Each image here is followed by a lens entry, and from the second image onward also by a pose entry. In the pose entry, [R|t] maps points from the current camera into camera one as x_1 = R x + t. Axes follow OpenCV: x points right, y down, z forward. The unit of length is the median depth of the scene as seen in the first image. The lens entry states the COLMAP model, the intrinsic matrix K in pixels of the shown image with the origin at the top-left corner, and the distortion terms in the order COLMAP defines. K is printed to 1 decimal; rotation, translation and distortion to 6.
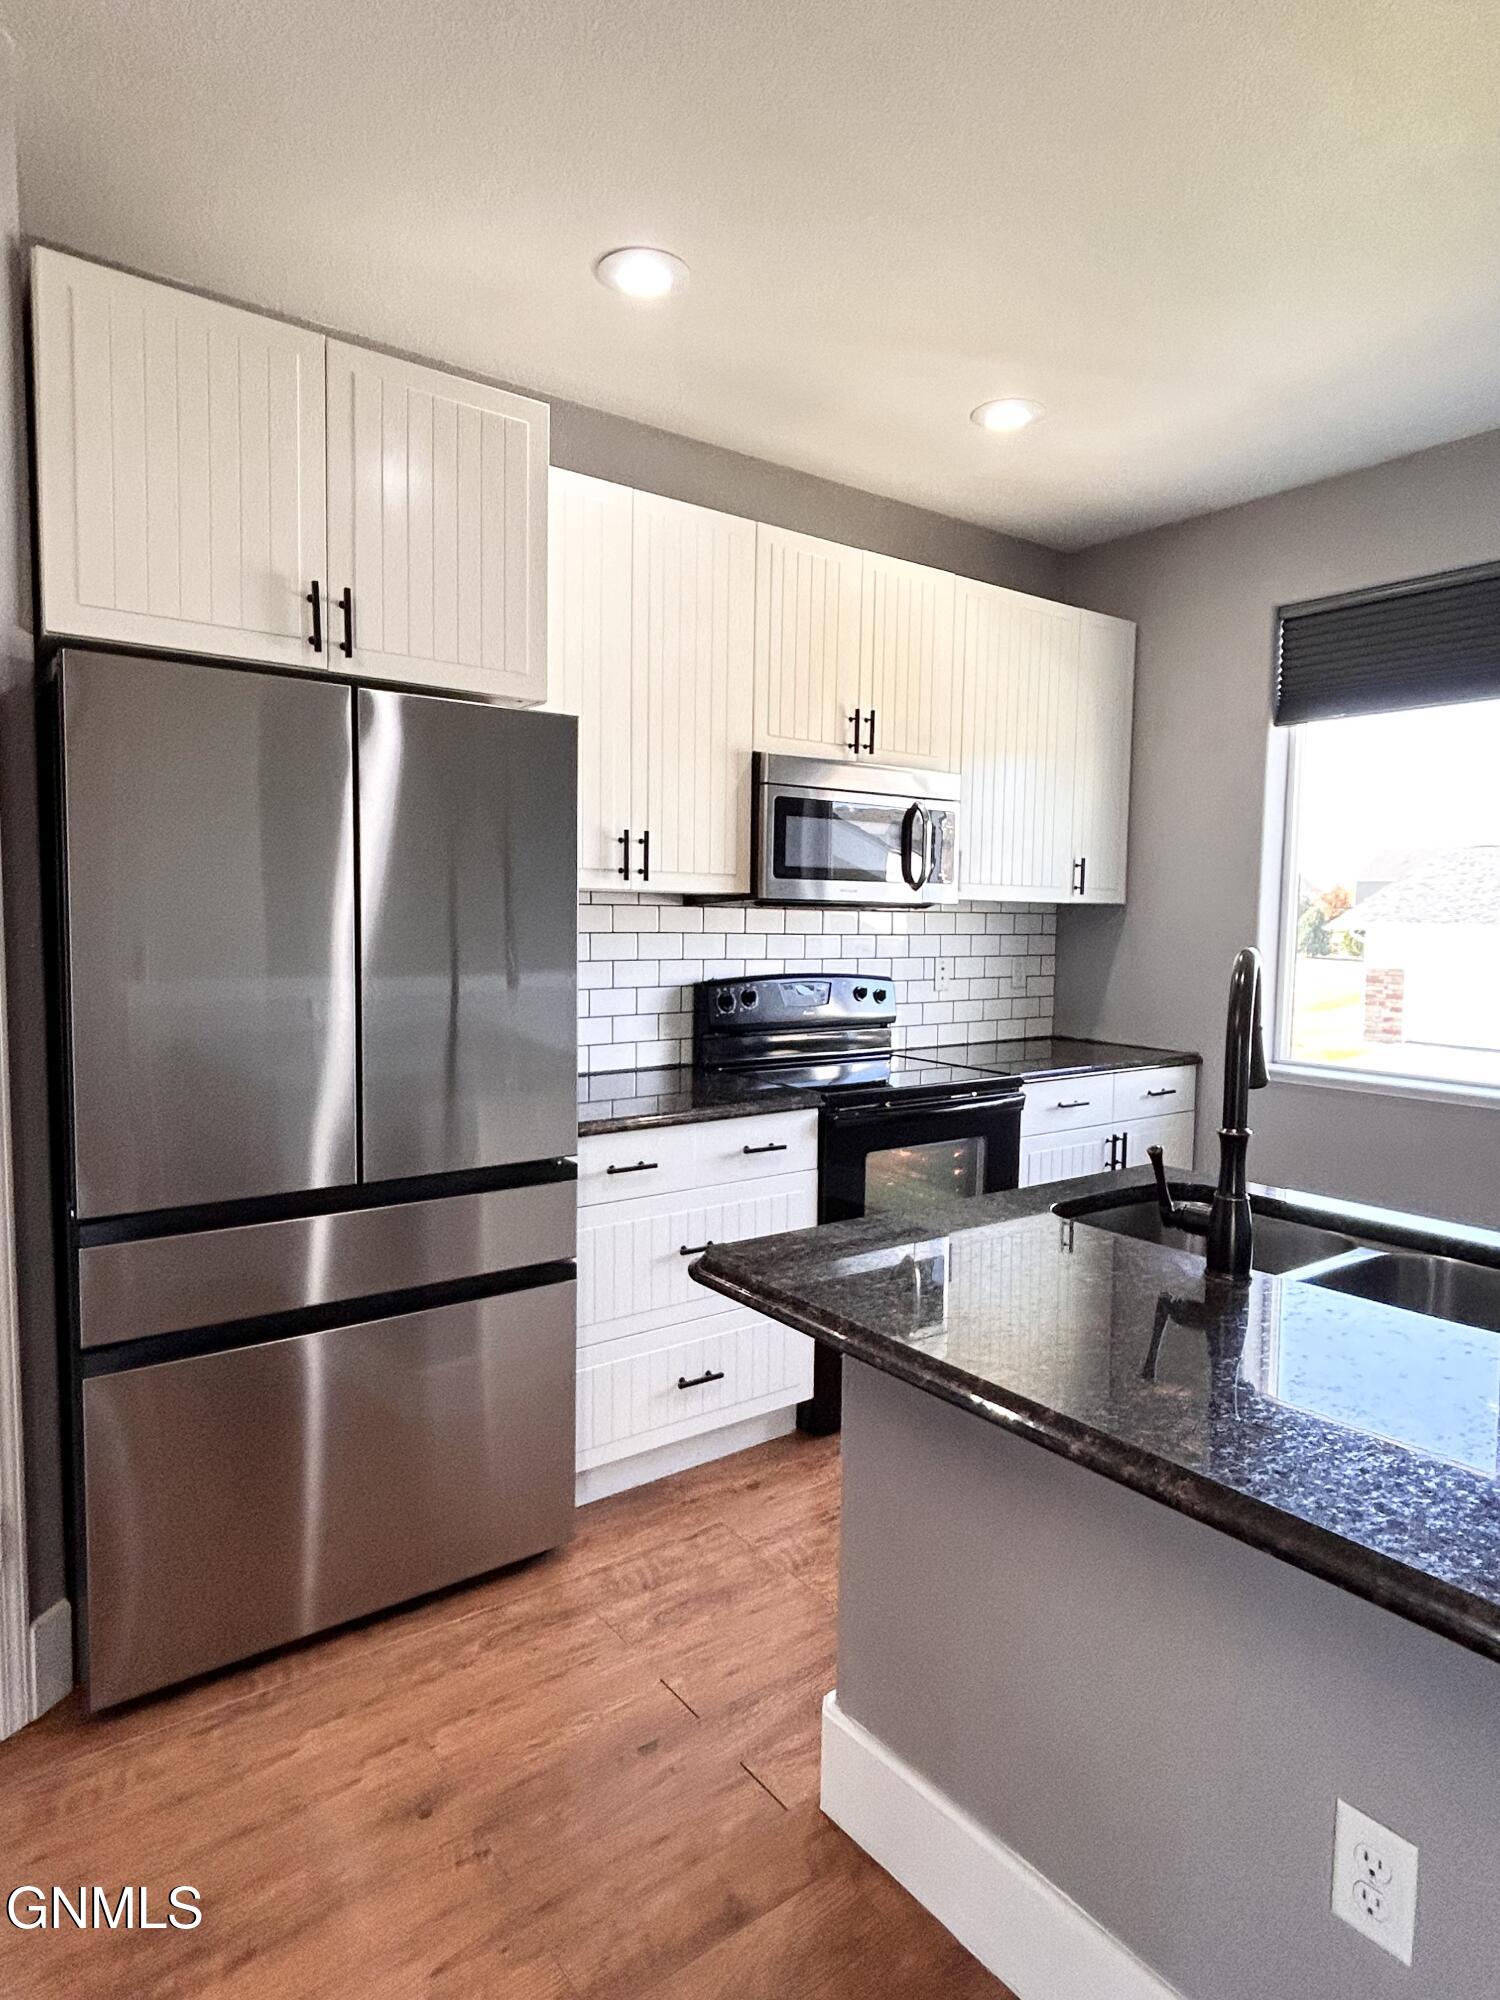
lens RADIAL K [[1146.6, 0, 750.0], [0, 1146.6, 1000.0], [0, 0, 1]] dist [-0.001917, 0.000371]
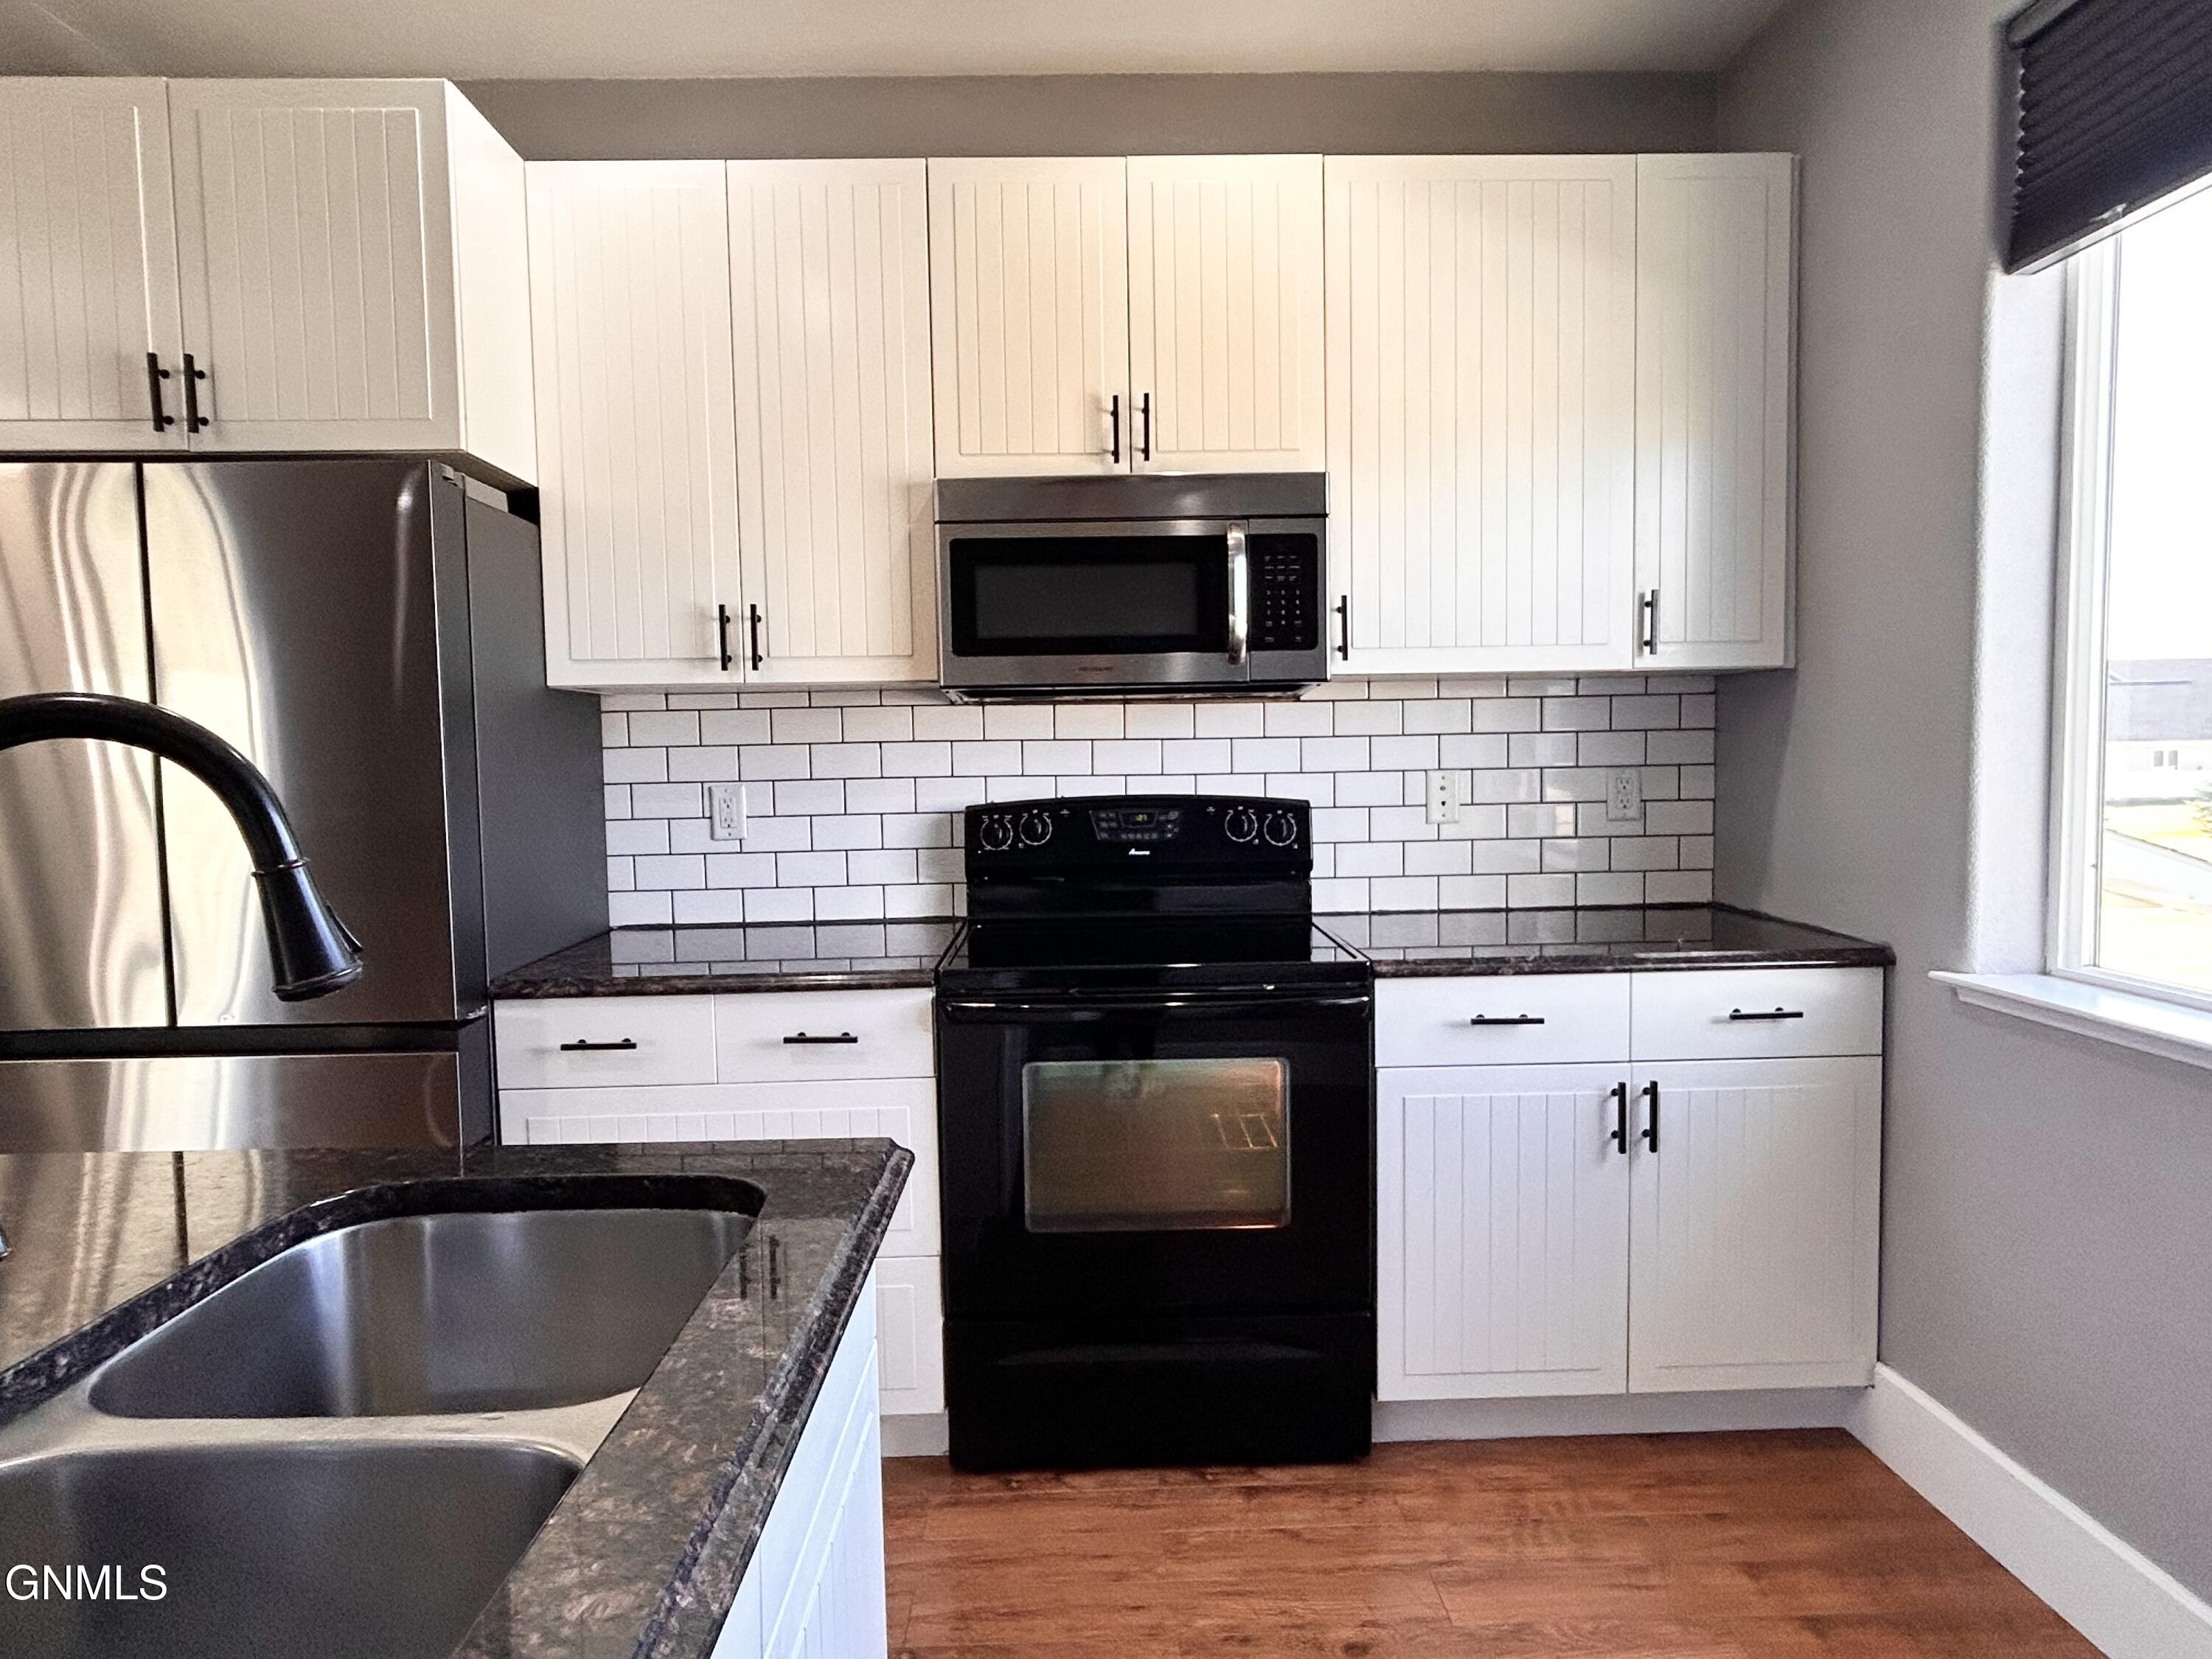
lens RADIAL K [[1276.0, 0, 1111.2], [0, 1276.0, 827.4], [0, 0, 1]] dist [0.001801, 0.000719]
pose [[0.818369, 0.005763, -0.574665, 0.519547], [-0.013276, 0.999872, -0.008879, 0.003837], [0.574540, 0.014896, 0.818341, 0.392702]]
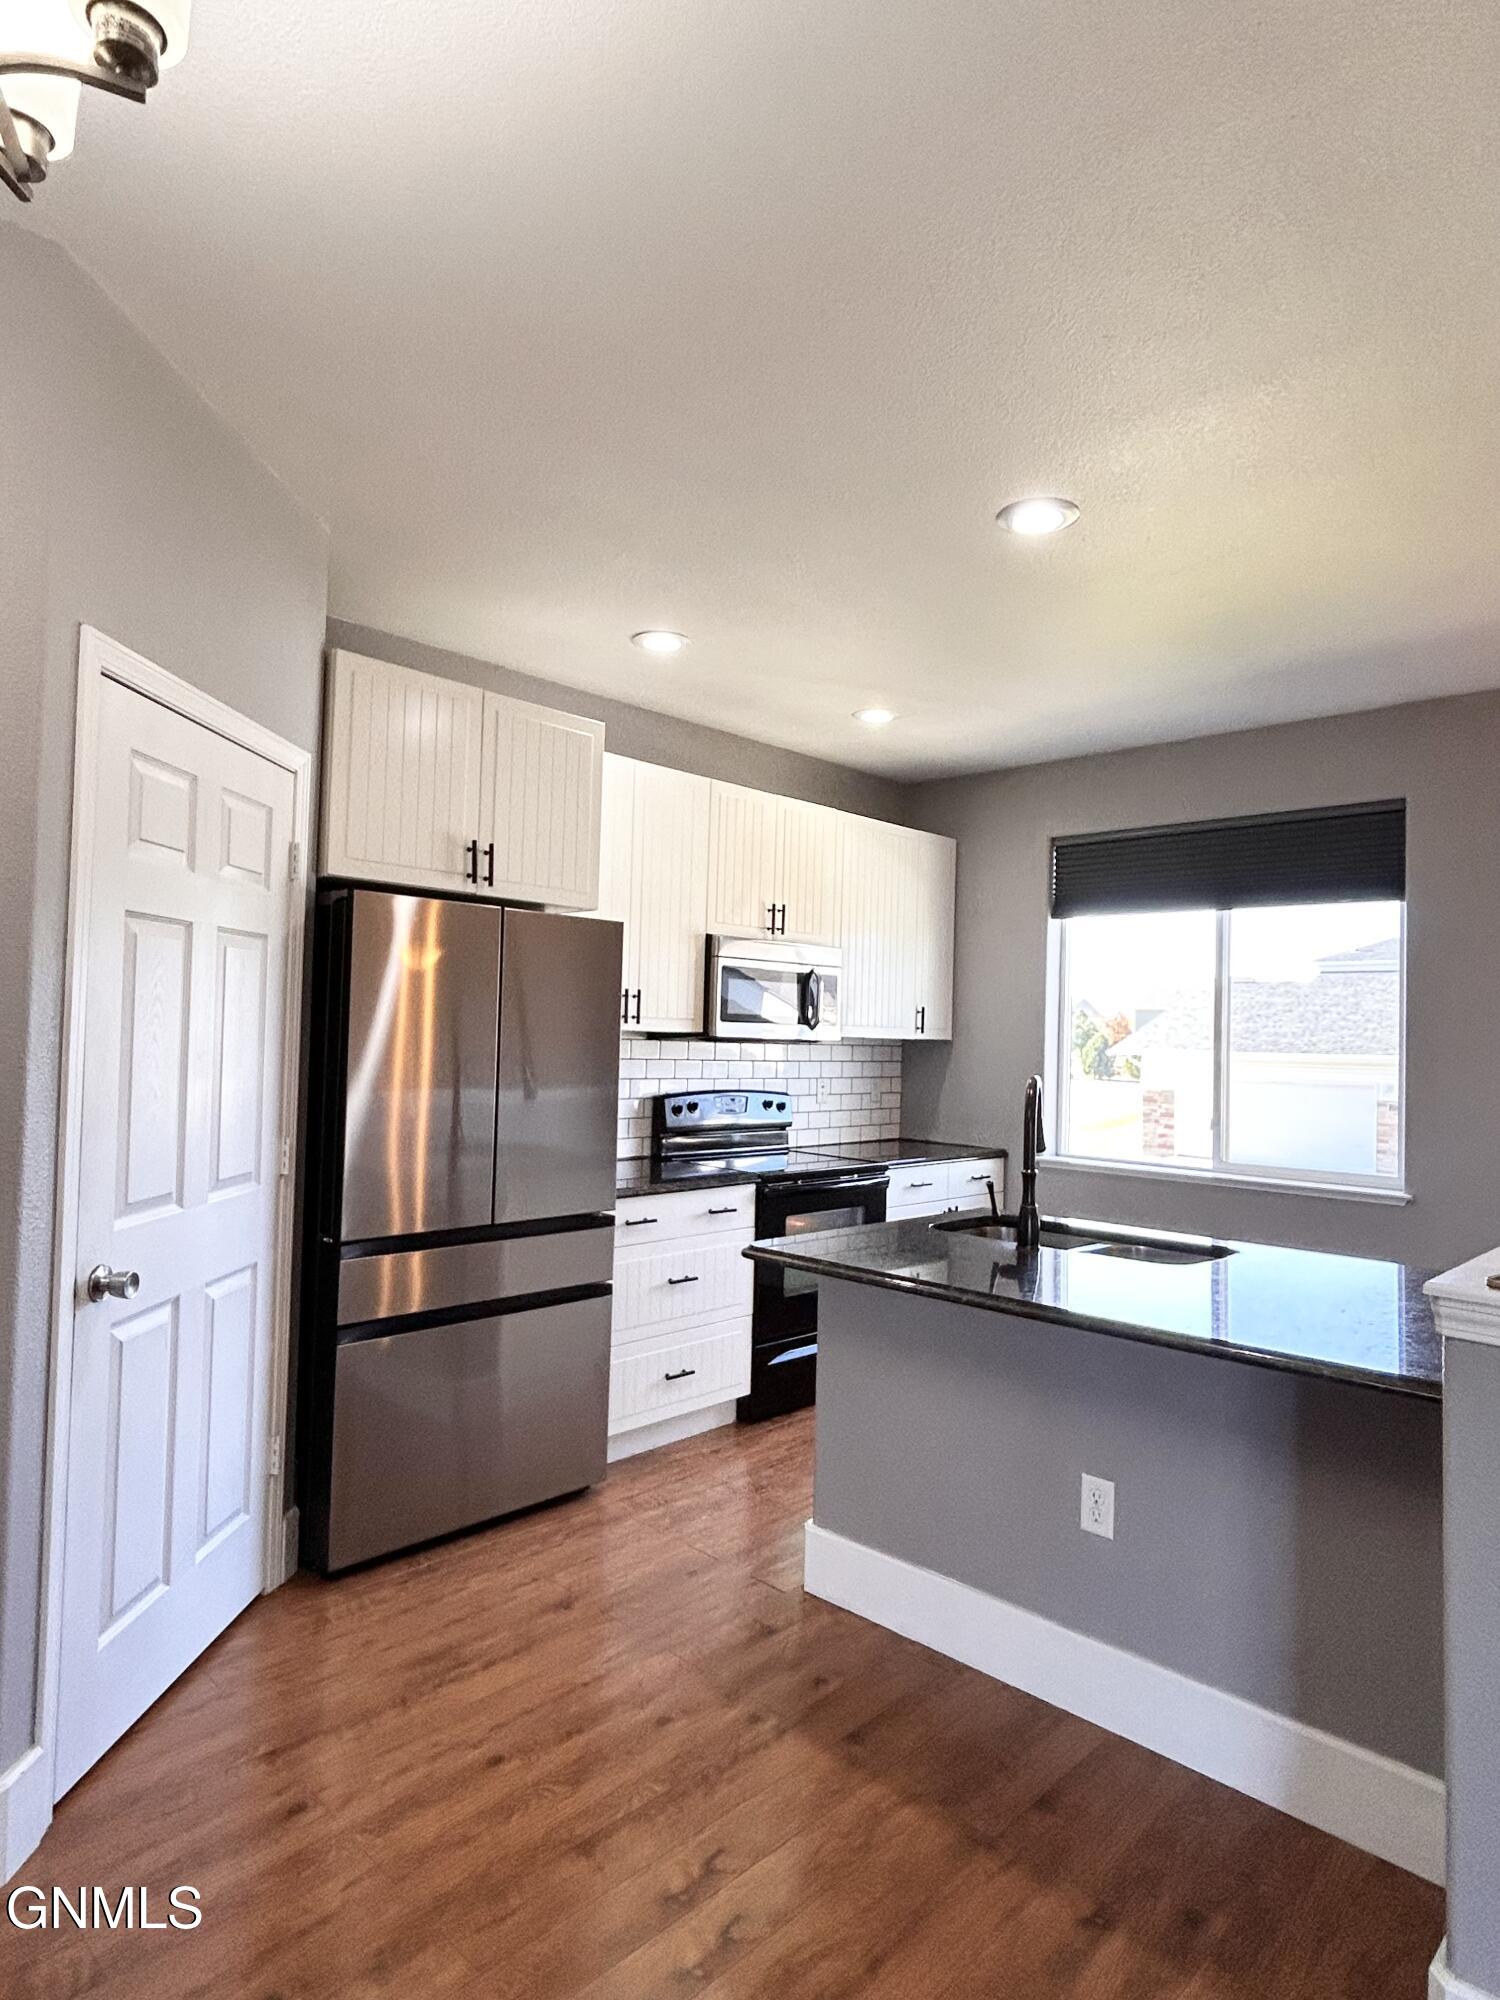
lens RADIAL K [[1153.7, 0, 756.2], [0, 1153.7, 1001.3], [0, 0, 1]] dist [0.001801, 0.000719]
pose [[0.986187, 0.018048, 0.164647, -0.161543], [-0.001244, 0.994824, -0.101601, 0.012612], [-0.165629, 0.099993, 0.981106, -0.389960]]
